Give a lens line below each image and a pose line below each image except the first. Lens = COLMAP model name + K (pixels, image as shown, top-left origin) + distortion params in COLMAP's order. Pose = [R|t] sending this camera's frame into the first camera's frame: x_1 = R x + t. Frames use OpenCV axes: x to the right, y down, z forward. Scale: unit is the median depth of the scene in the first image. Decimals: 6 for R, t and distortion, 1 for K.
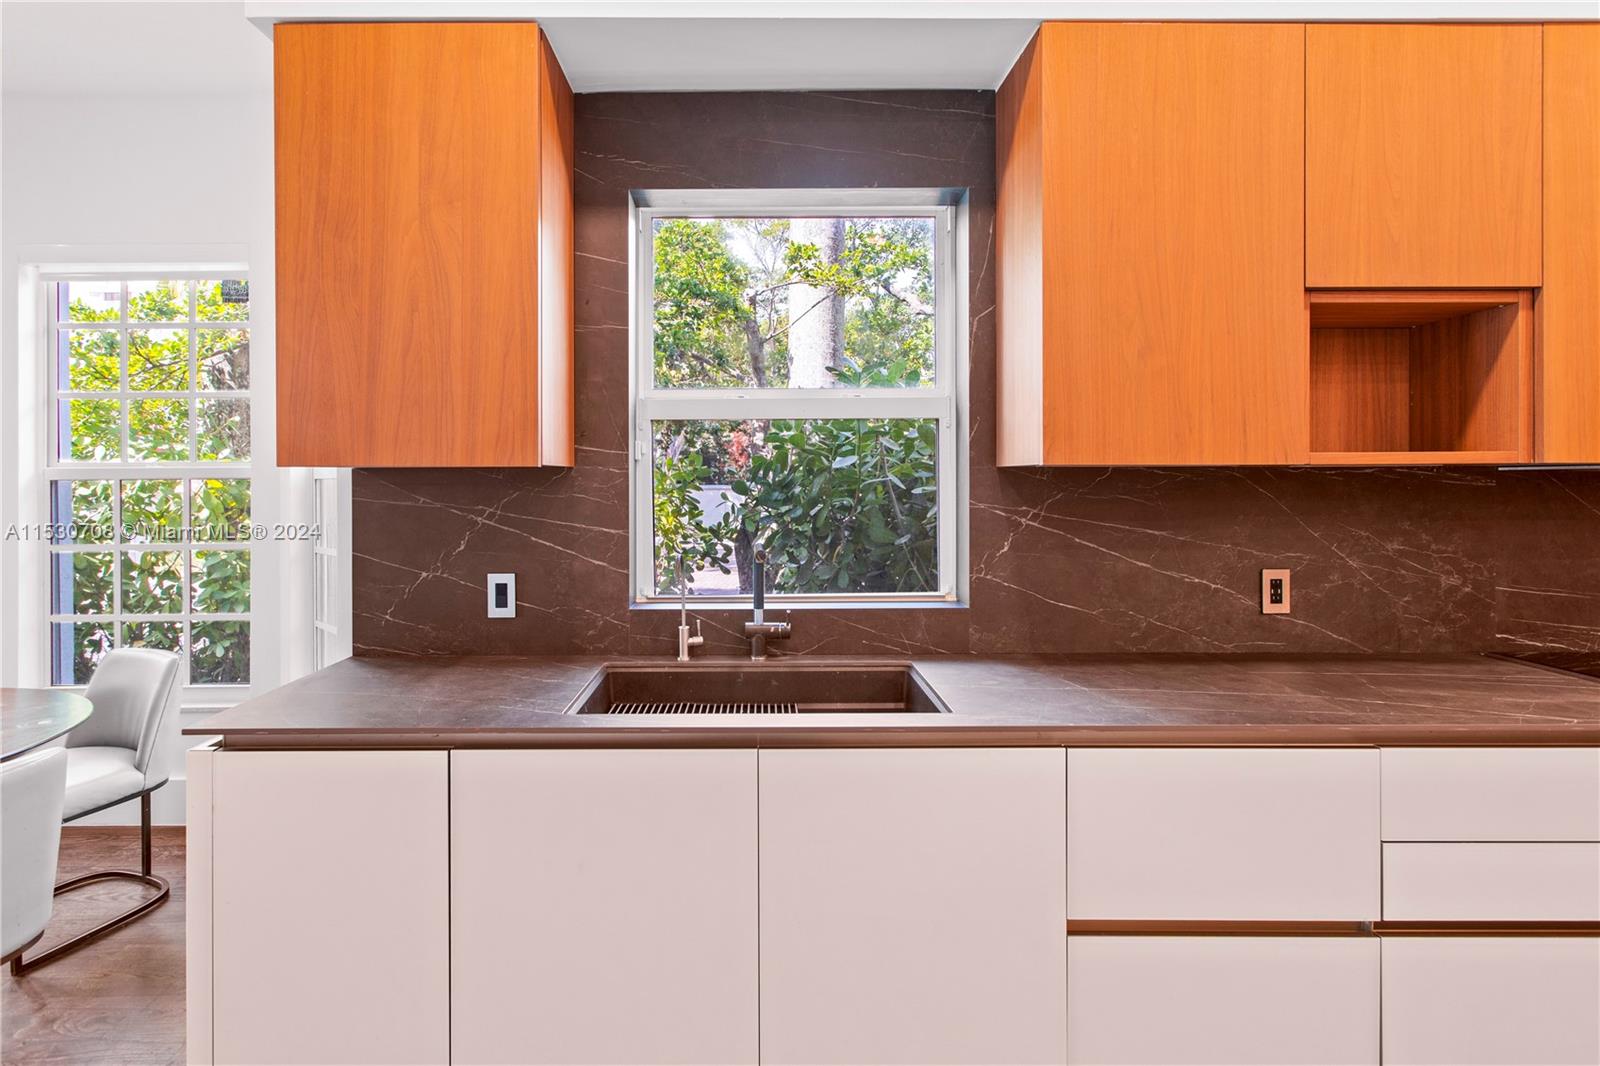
lens RADIAL K [[780.0, 0, 763.3], [0, 780.0, 485.4], [0, 0, 1]] dist [0.001370, 0.000422]
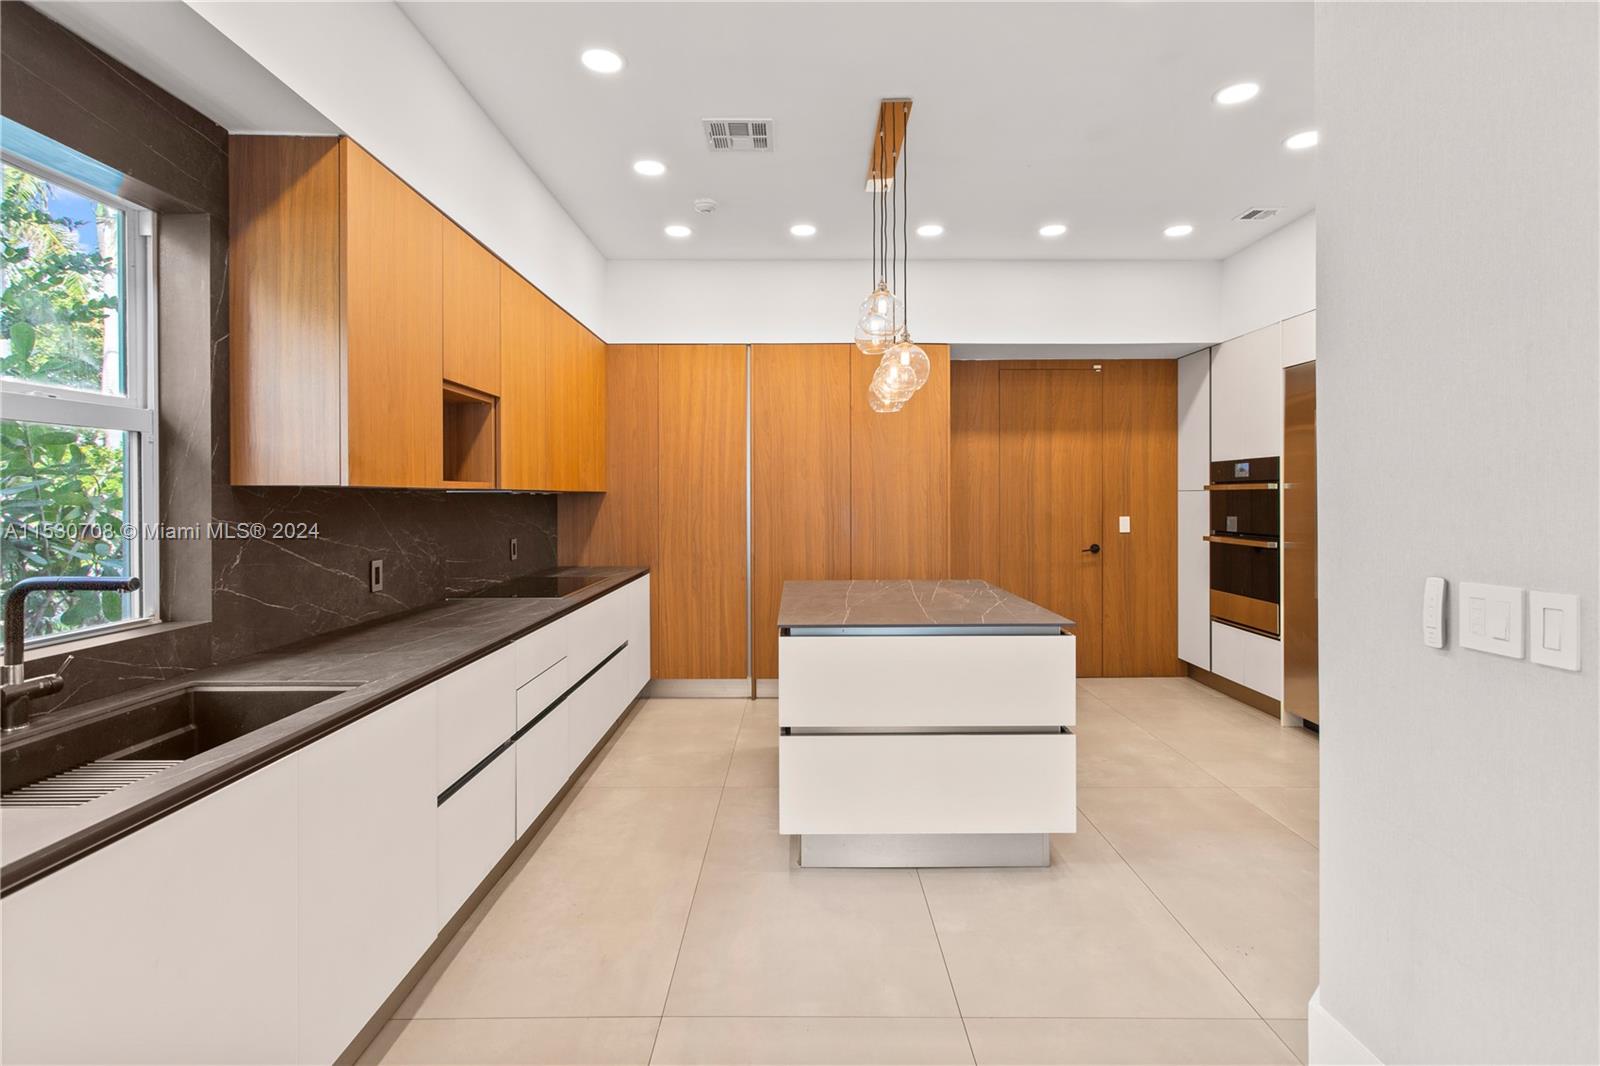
lens RADIAL K [[764.2, 0, 799.4], [0, 764.2, 497.4], [0, 0, 1]] dist [0.001092, 0.000496]
pose [[0.005945, 0.001474, 0.999981, -0.742221], [0.002235, 0.999996, -0.001487, -0.003804], [-0.999980, 0.002244, 0.005941, 0.216231]]
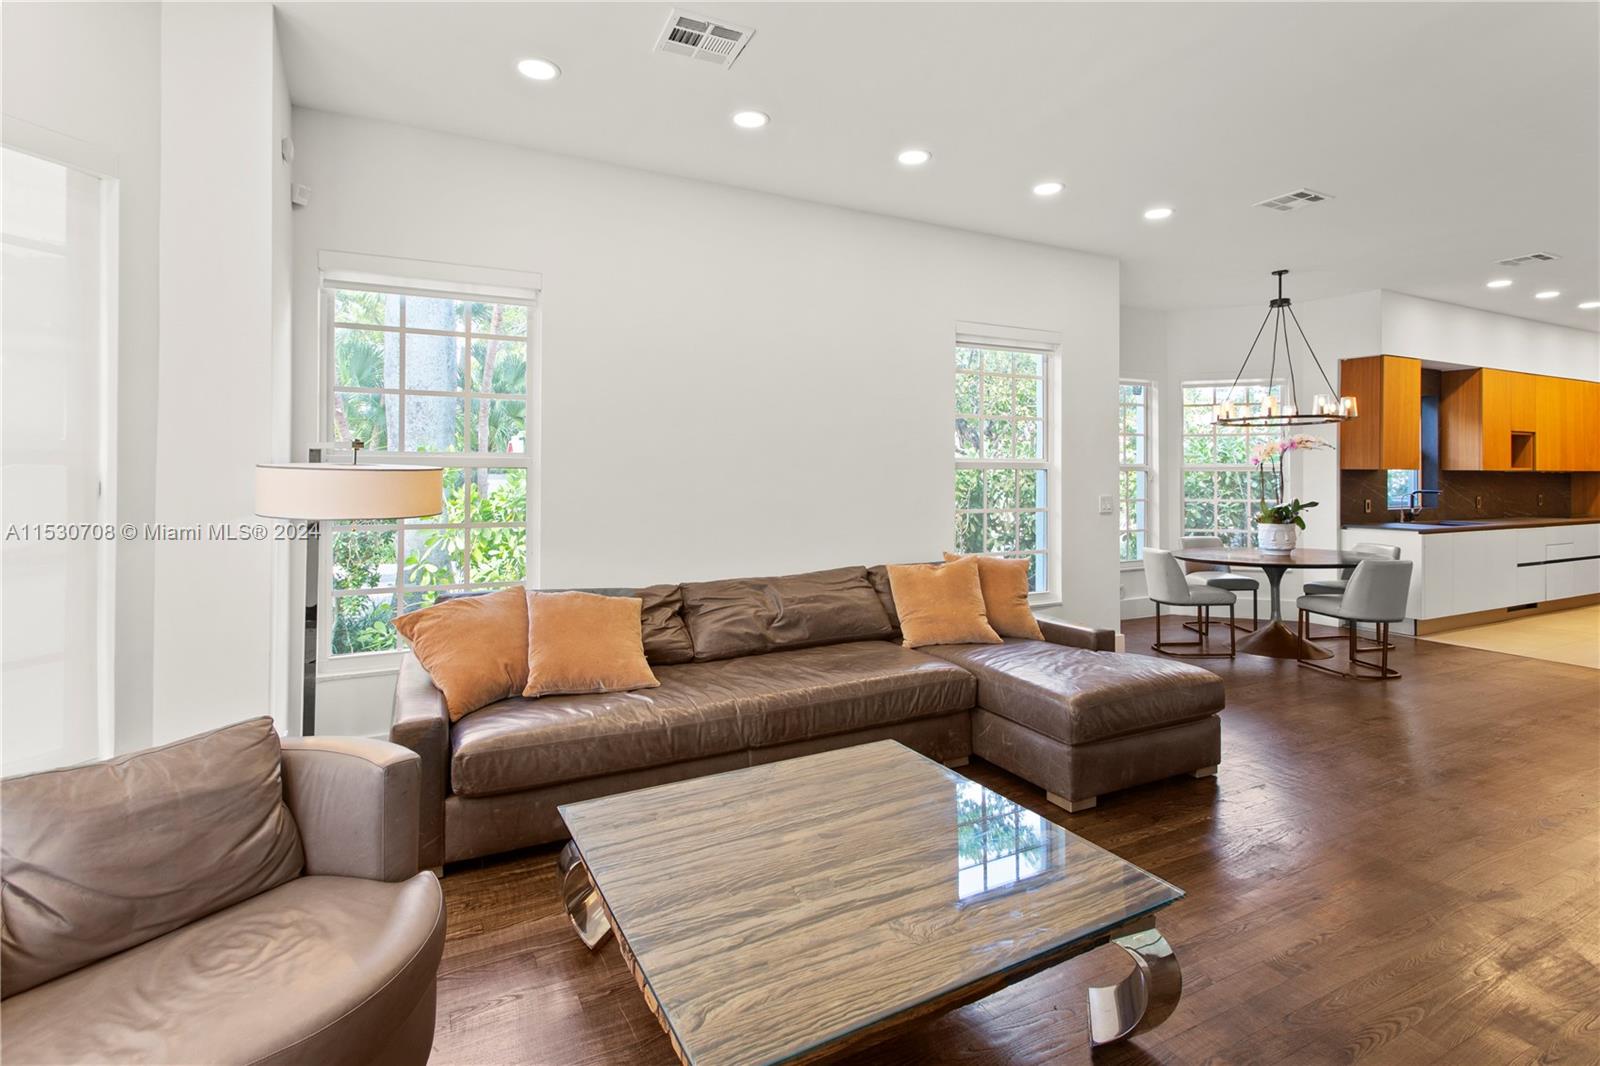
lens RADIAL K [[758.4, 0, 801.7], [0, 758.4, 471.1], [0, 0, 1]] dist [0.002272, 0.000818]
pose [[0.896412, 0.006367, 0.443176, -4.110721], [-0.003756, 0.999970, -0.006768, 0.017446], [-0.443206, 0.004402, 0.896409, -0.925824]]
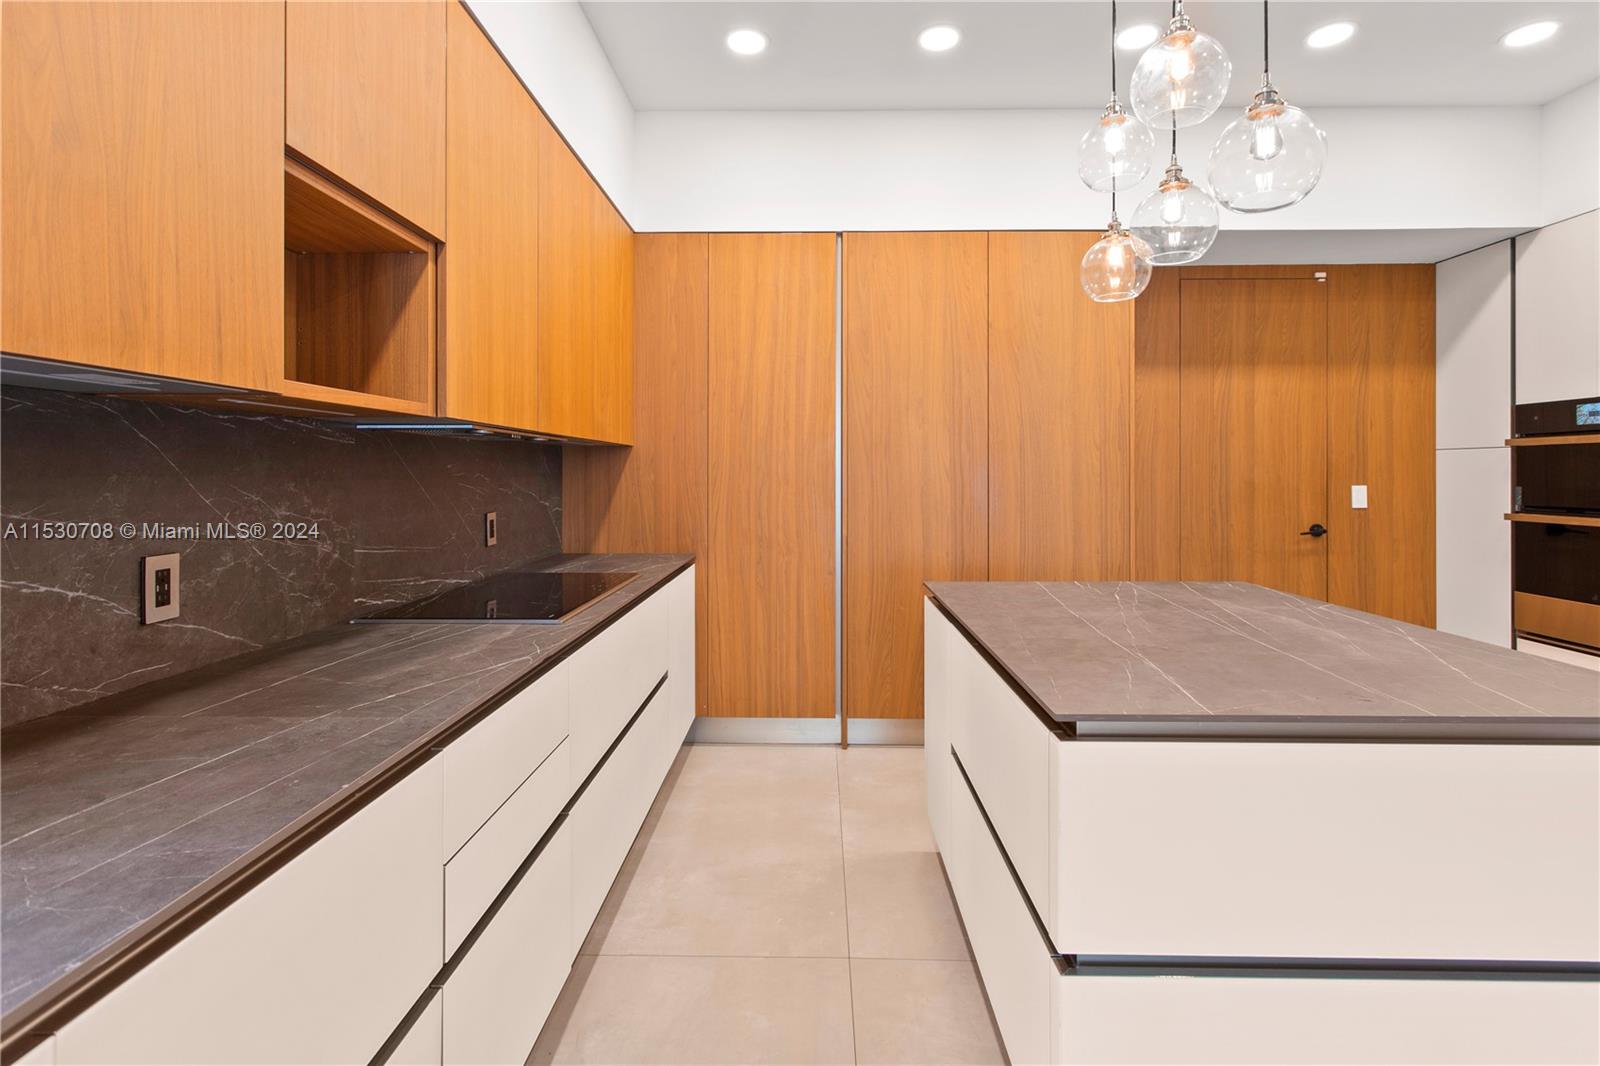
lens RADIAL K [[774.3, 0, 803.8], [0, 774.3, 471.8], [0, 0, 1]] dist [-0.000932, 0.000406]
pose [[0.022458, 0.004072, 0.999739, 0.004246], [-0.001435, 0.999991, -0.004041, 0.037950], [-0.999747, -0.001343, 0.022464, 0.434326]]
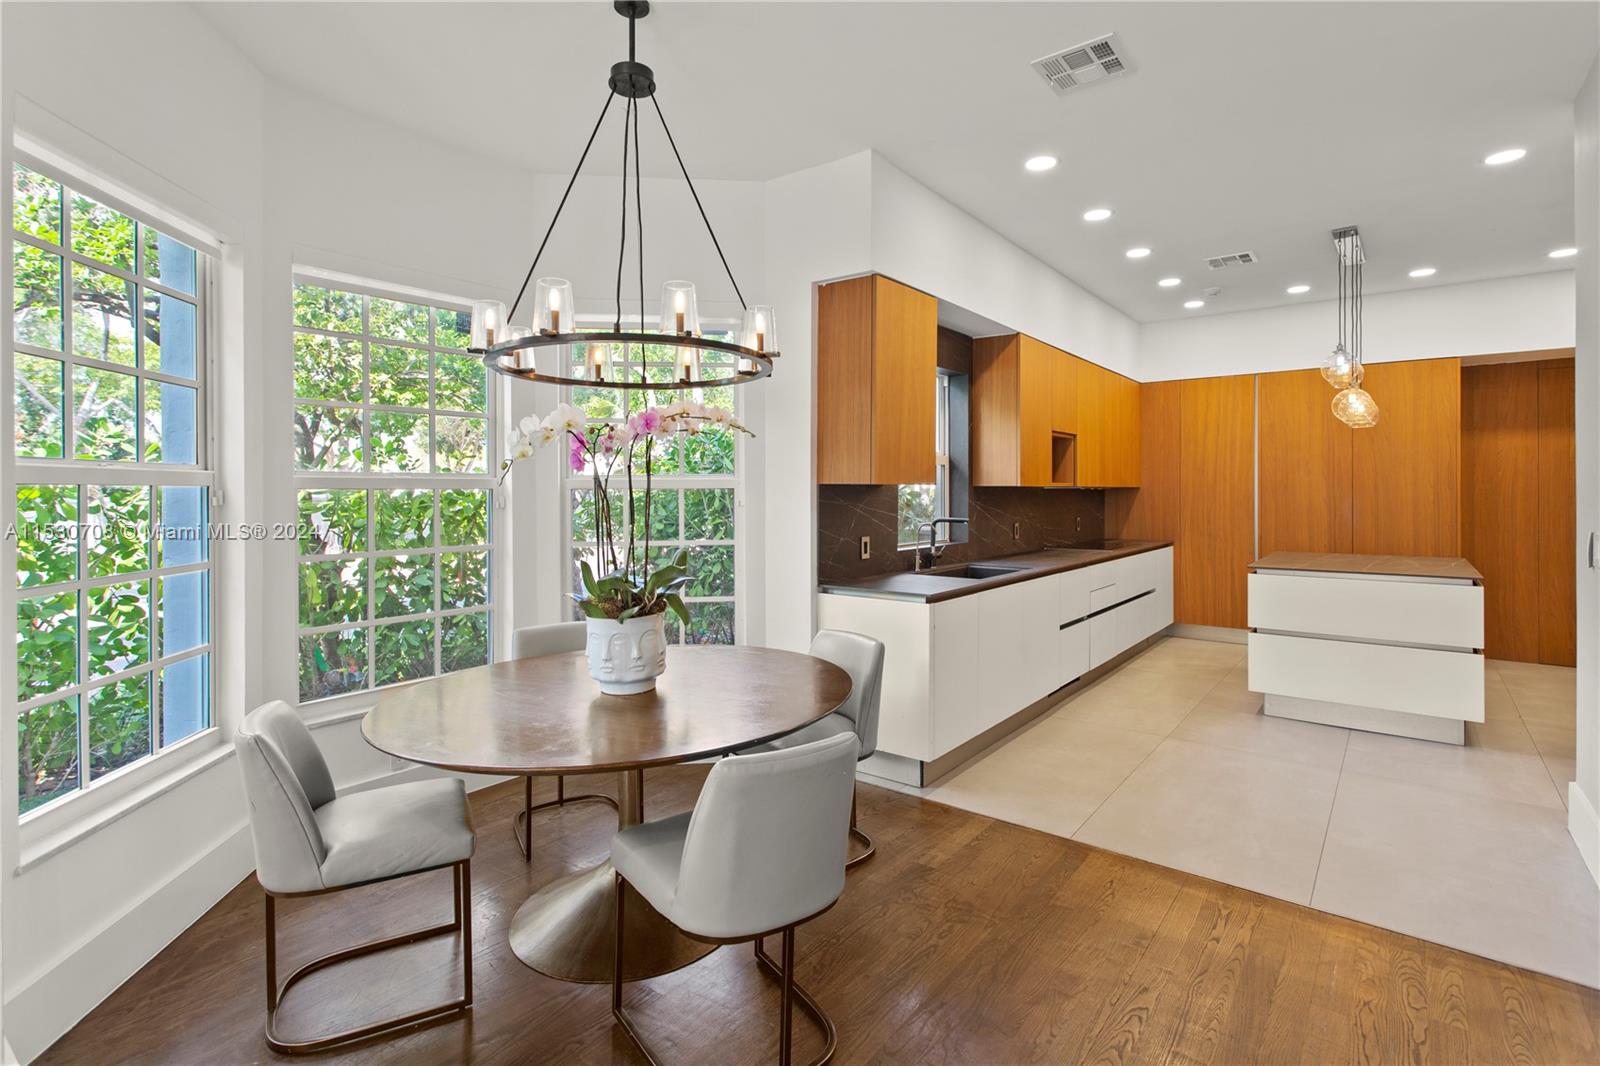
lens RADIAL K [[764.2, 0, 799.4], [0, 764.2, 497.4], [0, 0, 1]] dist [0.001092, 0.000496]
pose [[0.622866, -0.004341, 0.782317, -1.998983], [0.001754, 0.999990, 0.004152, 0.001576], [-0.782327, -0.001214, 0.622867, -0.107463]]
